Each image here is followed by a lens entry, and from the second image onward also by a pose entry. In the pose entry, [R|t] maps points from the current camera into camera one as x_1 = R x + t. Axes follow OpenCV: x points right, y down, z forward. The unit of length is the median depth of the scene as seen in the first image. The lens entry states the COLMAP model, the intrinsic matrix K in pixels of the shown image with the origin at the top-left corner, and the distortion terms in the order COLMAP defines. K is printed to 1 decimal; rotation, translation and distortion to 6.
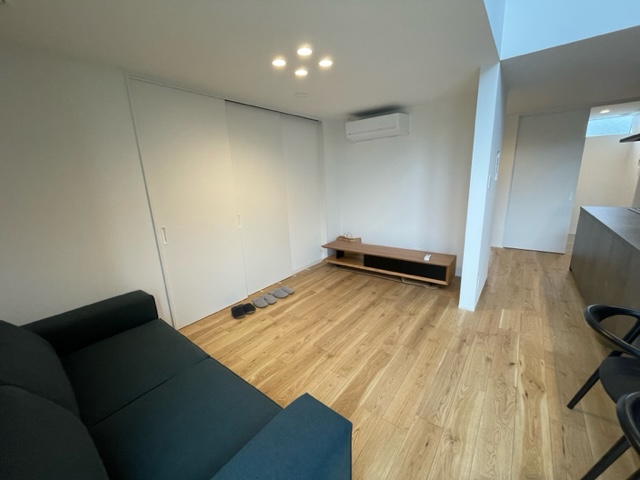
lens RADIAL K [[259.4, 0, 321.0], [0, 259.4, 240.2], [0, 0, 1]] dist [-0.002054, -0.000004]
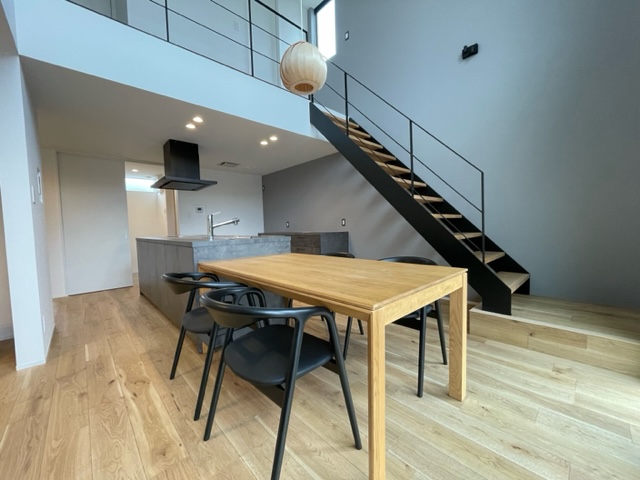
lens RADIAL K [[257.0, 0, 322.5], [0, 257.0, 240.2], [0, 0, 1]] dist [-0.005233, -0.000223]
pose [[0.149351, -0.010844, 0.988725, -0.009852], [0.254577, 0.966651, -0.027853, 0.152814], [-0.955450, 0.255866, 0.147130, 0.041850]]
